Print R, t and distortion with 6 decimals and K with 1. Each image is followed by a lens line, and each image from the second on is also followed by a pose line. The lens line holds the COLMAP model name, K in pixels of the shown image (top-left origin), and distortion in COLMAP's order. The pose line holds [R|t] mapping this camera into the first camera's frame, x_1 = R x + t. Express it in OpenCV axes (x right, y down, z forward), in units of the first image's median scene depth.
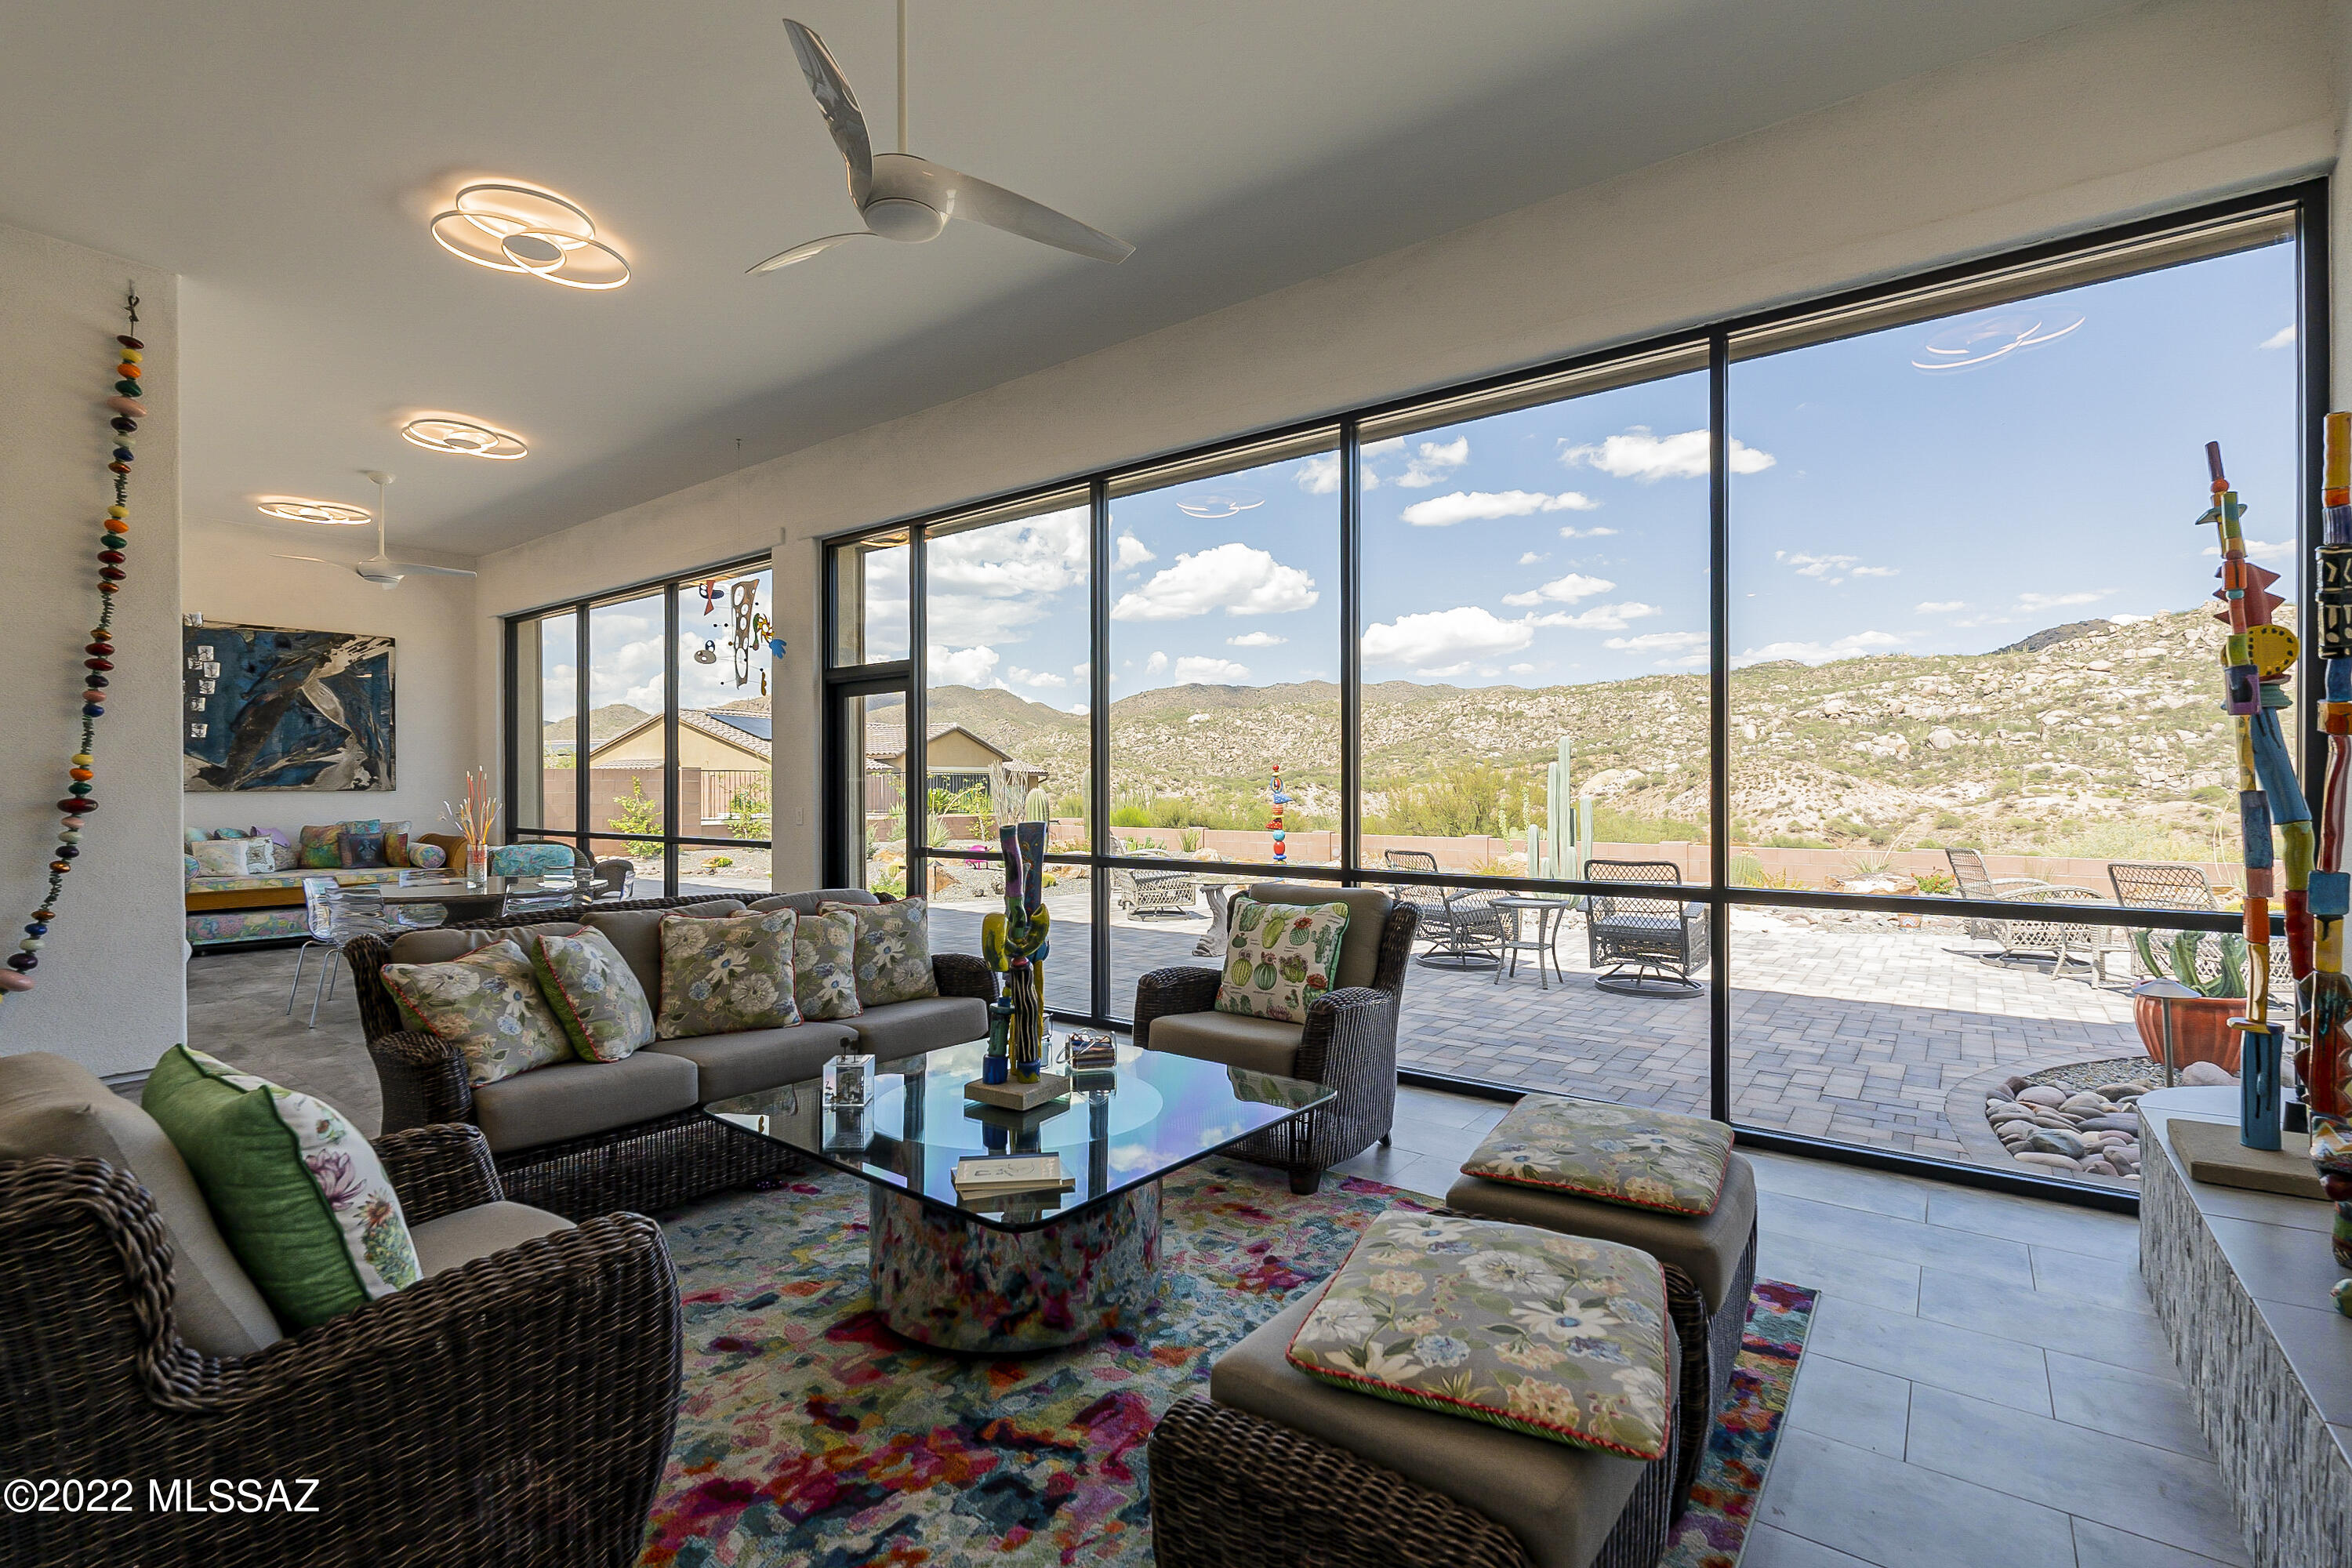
lens RADIAL K [[1026.5, 0, 1175.4], [0, 1026.5, 791.7], [0, 0, 1]] dist [-0.007382, 0.001226]
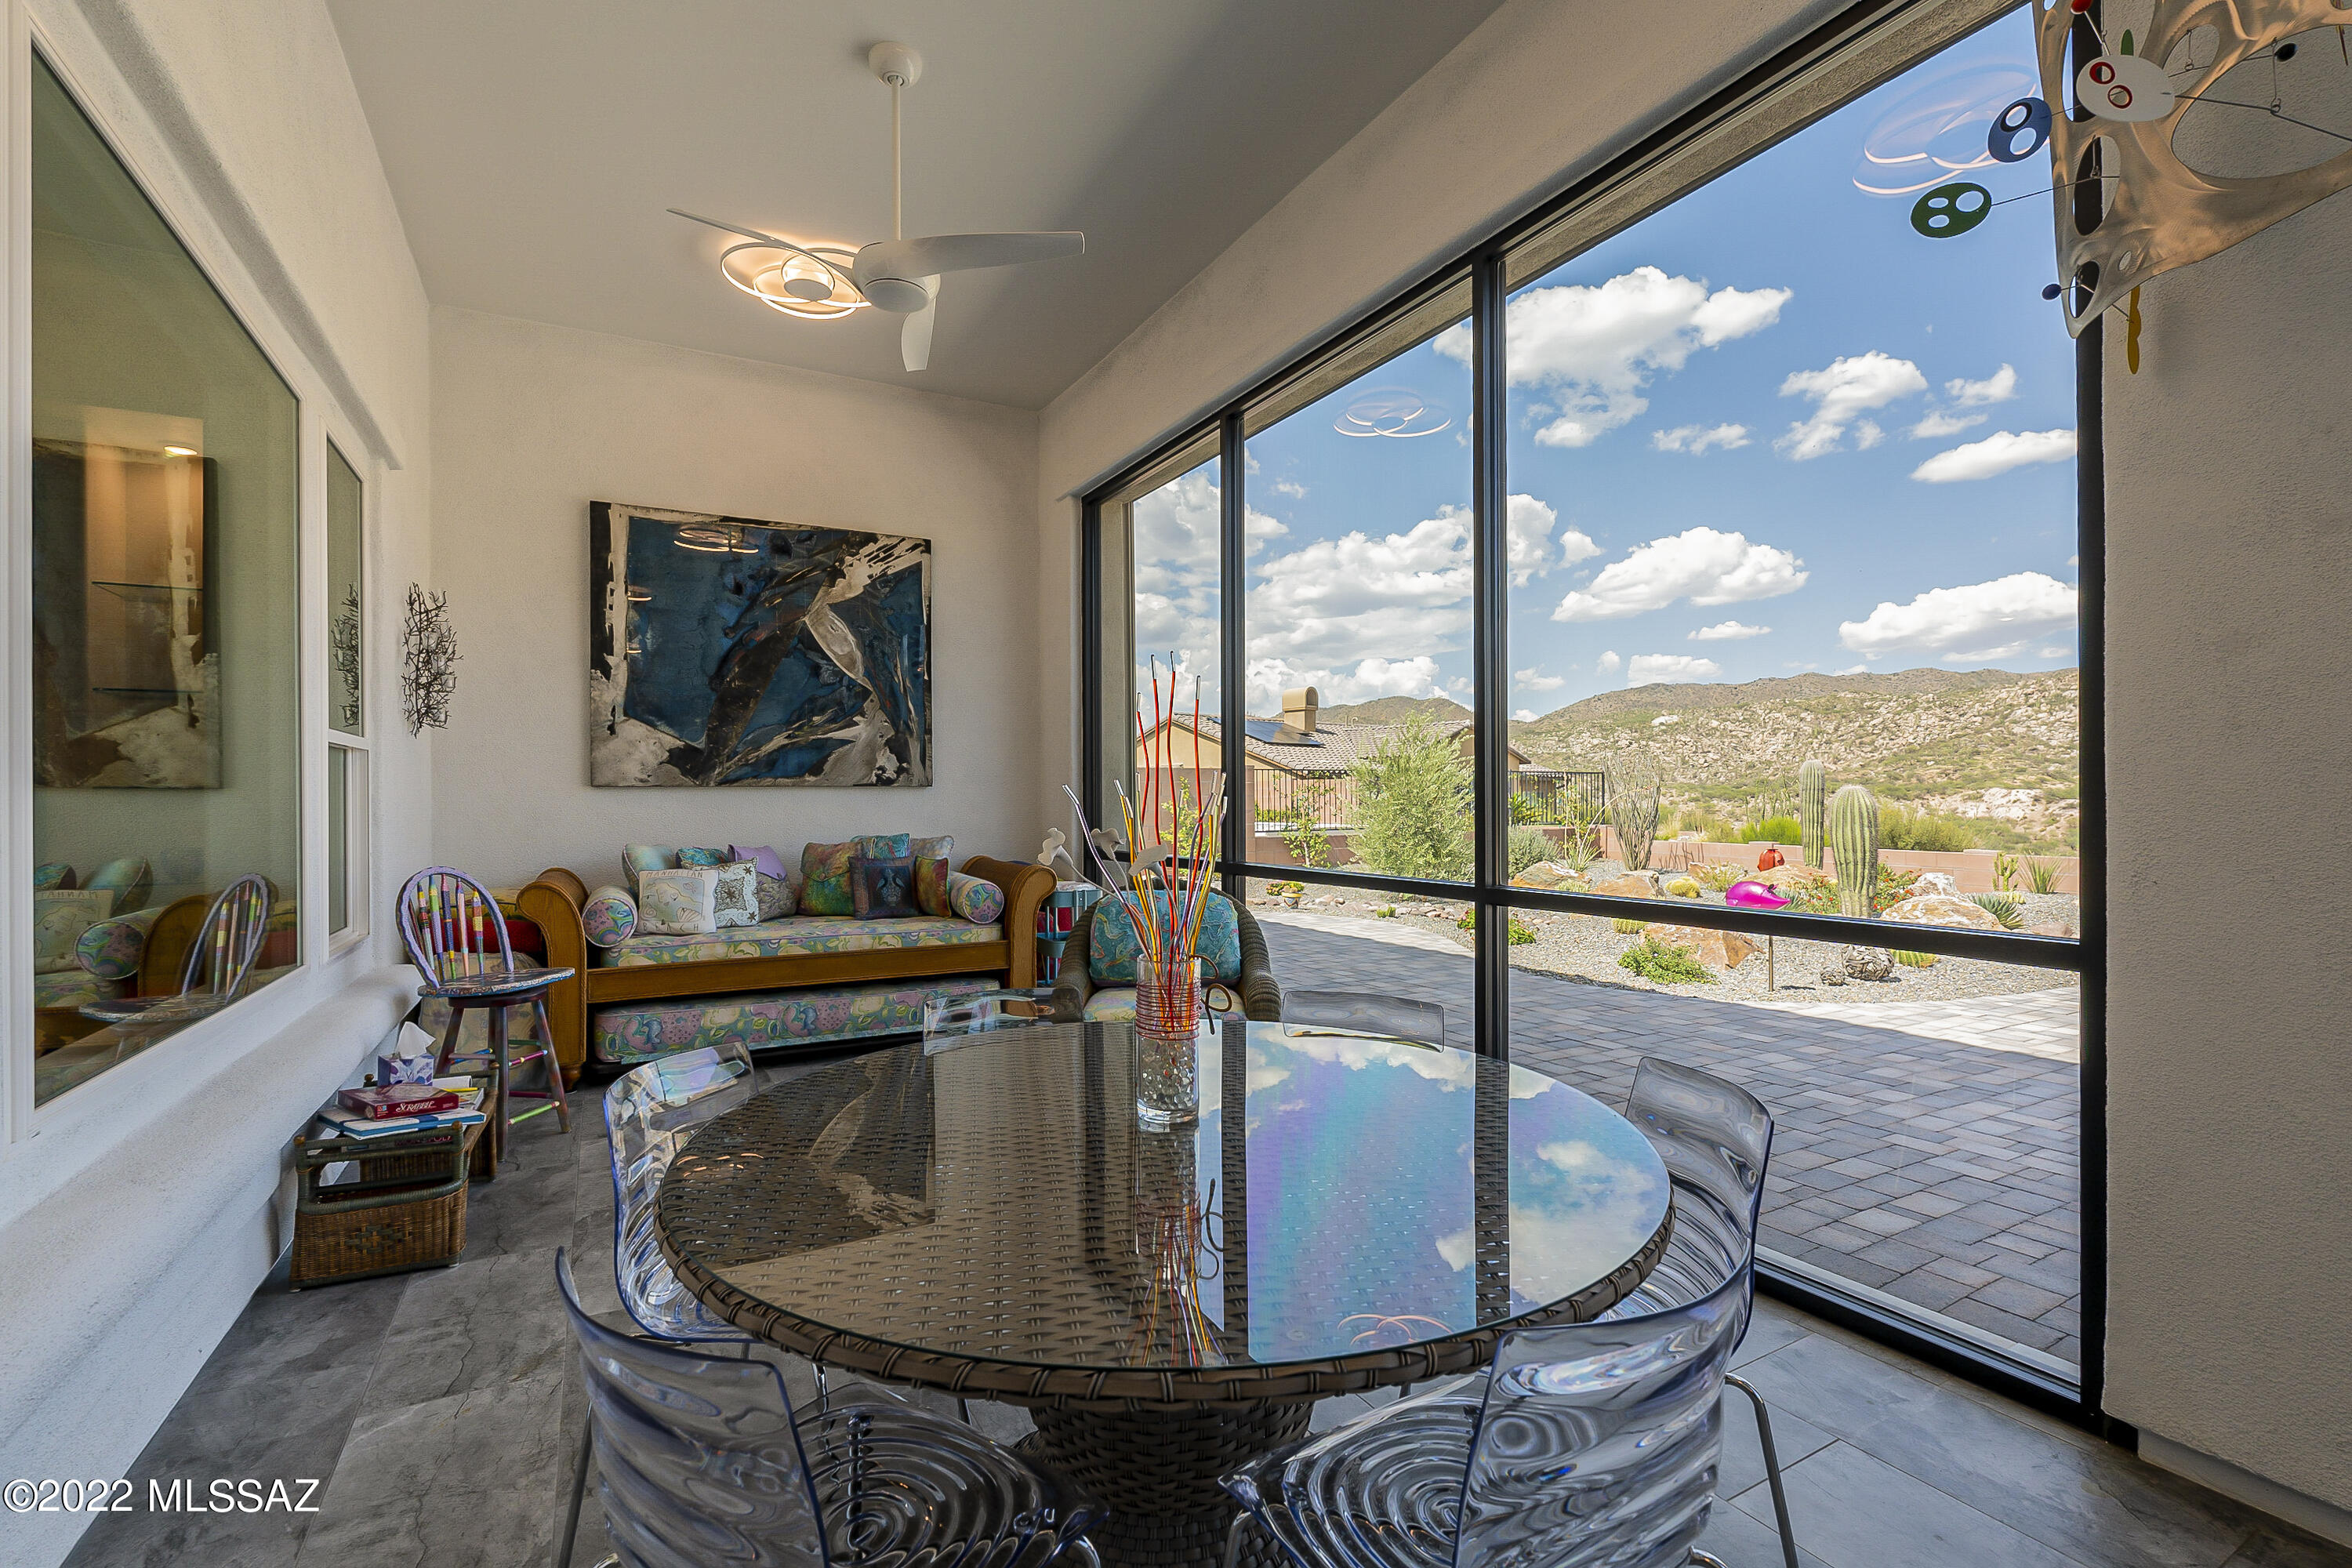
lens RADIAL K [[1026.5, 0, 1193.5], [0, 1026.5, 788.8], [0, 0, 1]] dist [-0.007382, 0.001226]
pose [[0.919733, -0.010145, -0.392414, -0.387063], [0.004617, 0.999876, -0.015028, 0.010877], [0.392518, 0.012010, 0.919666, 0.509723]]
